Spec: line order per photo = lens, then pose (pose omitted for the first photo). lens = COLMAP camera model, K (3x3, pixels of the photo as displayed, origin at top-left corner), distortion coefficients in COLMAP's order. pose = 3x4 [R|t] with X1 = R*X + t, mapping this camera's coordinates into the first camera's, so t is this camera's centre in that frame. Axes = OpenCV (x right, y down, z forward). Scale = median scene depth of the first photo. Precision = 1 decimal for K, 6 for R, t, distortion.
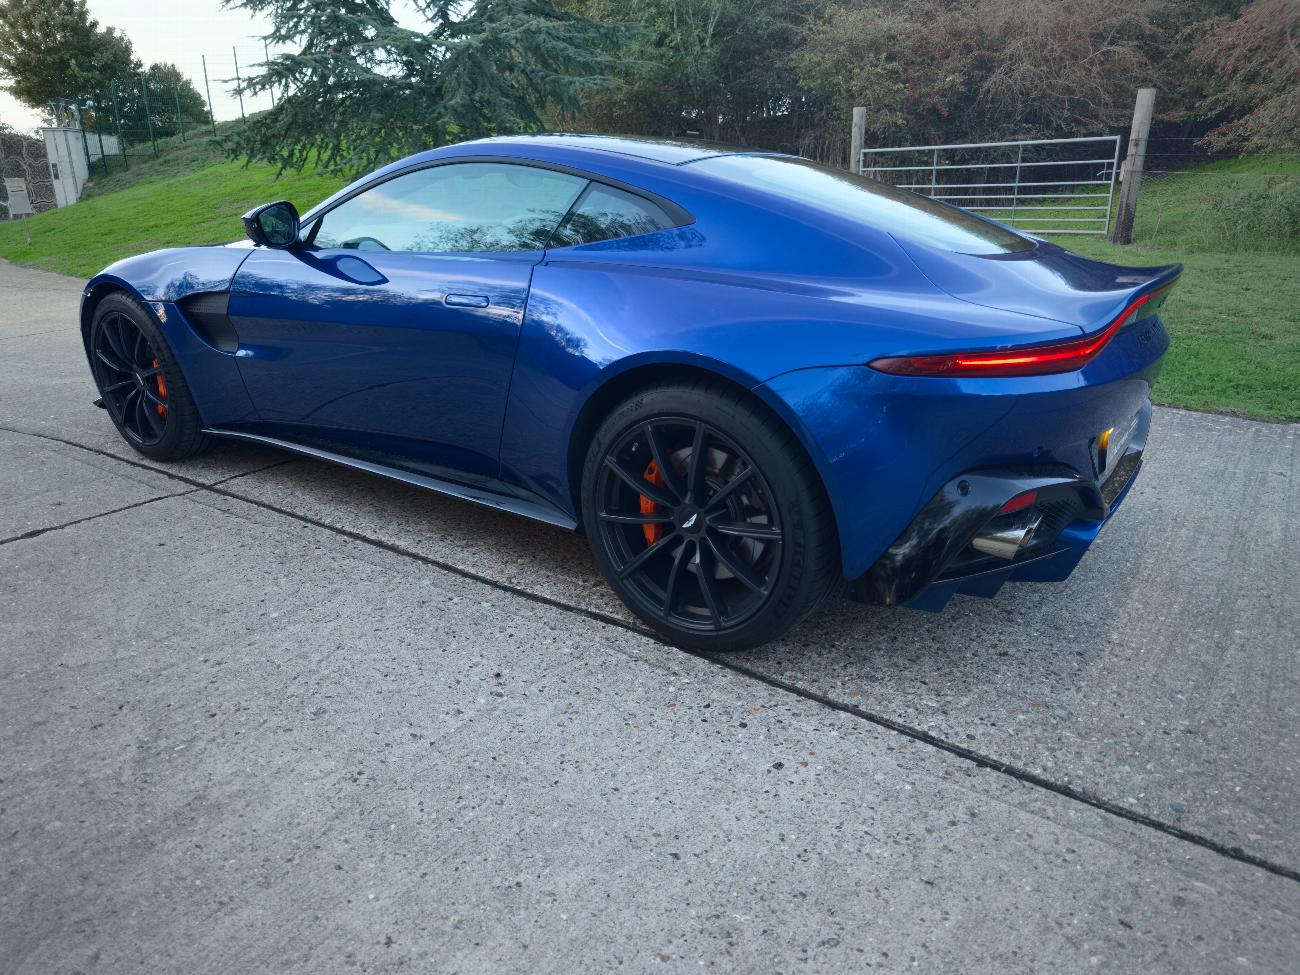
lens RADIAL K [[869.6, 0, 650.0], [0, 869.6, 487.5], [0, 0, 1]] dist [0.078190, -0.054168]
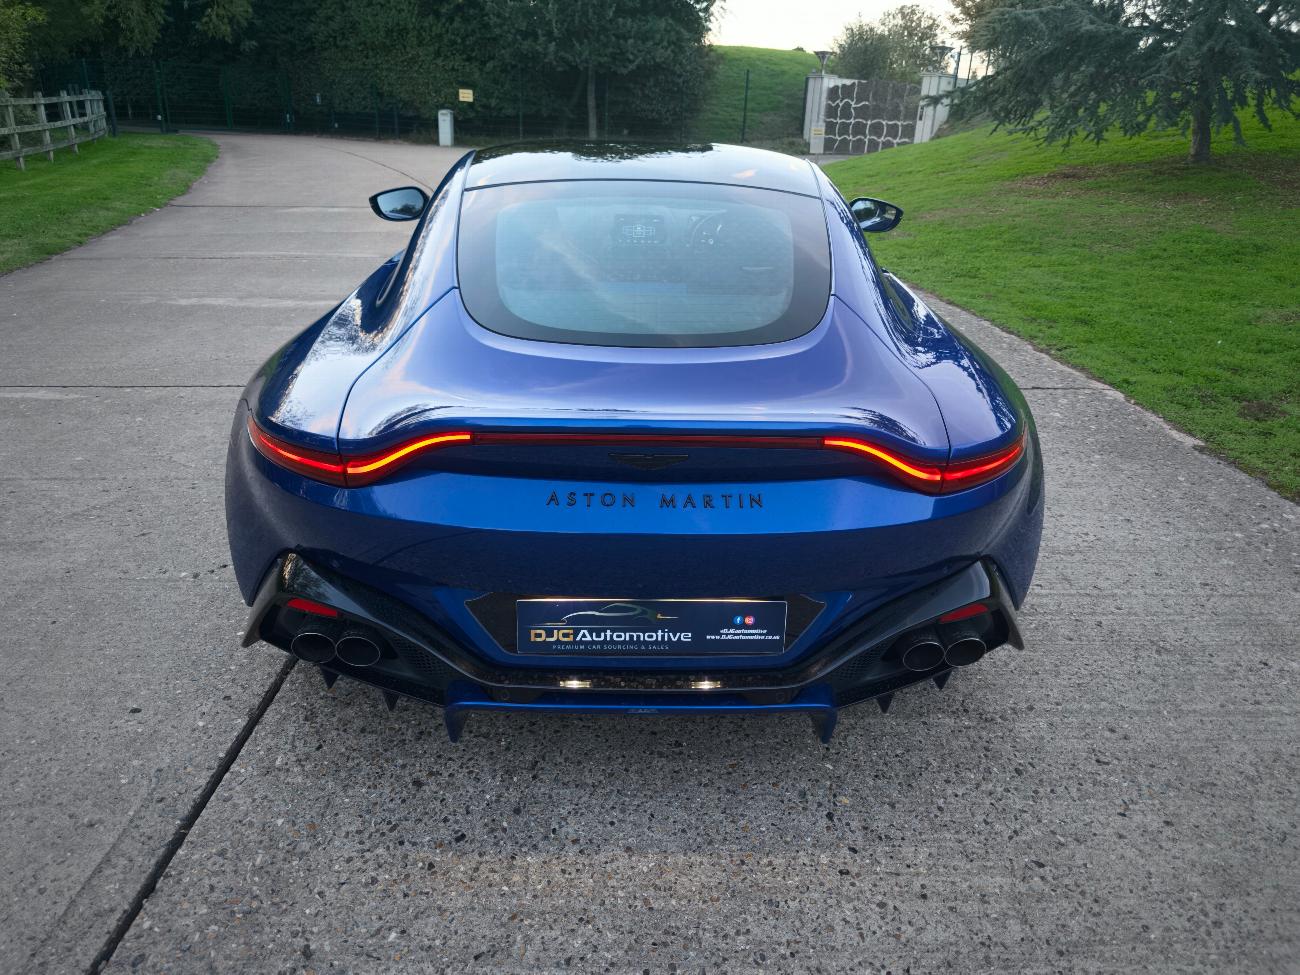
lens RADIAL K [[854.3, 0, 642.3], [0, 854.3, 480.7], [0, 0, 1]] dist [0.046506, -0.053438]
pose [[0.594005, 0.327717, -0.734683, 1.246116], [-0.276967, 0.940740, 0.195699, -0.375468], [0.755280, 0.087237, 0.649571, 0.695599]]
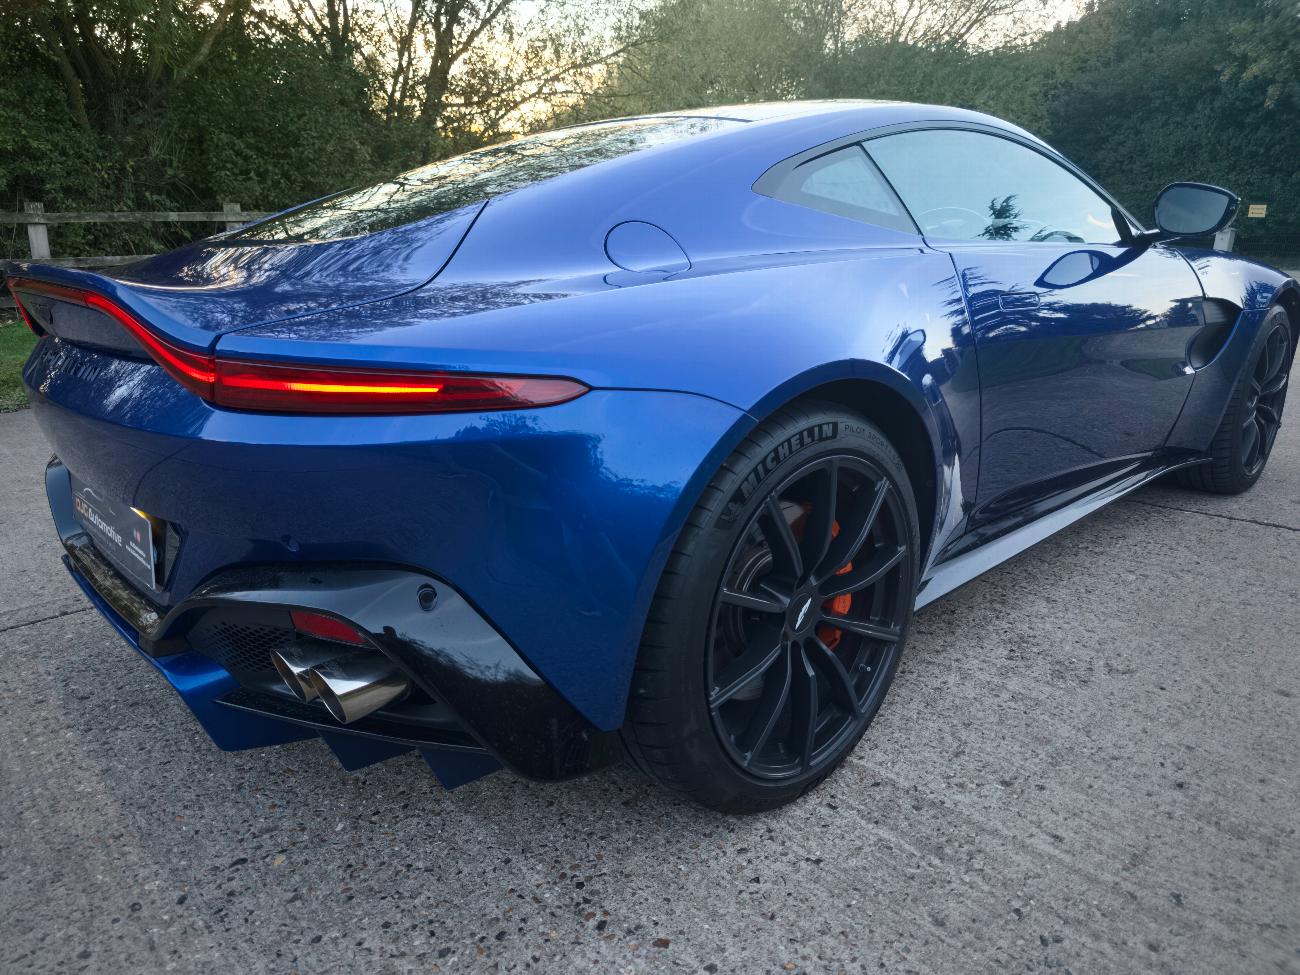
lens RADIAL K [[854.6, 0, 650.0], [0, 854.6, 487.5], [0, 0, 1]] dist [0.055671, -0.063384]
pose [[-0.188316, 0.270509, -0.944120, 1.314001], [-0.310534, 0.895598, 0.318547, -0.502304], [0.931722, 0.353169, -0.084653, 1.778978]]
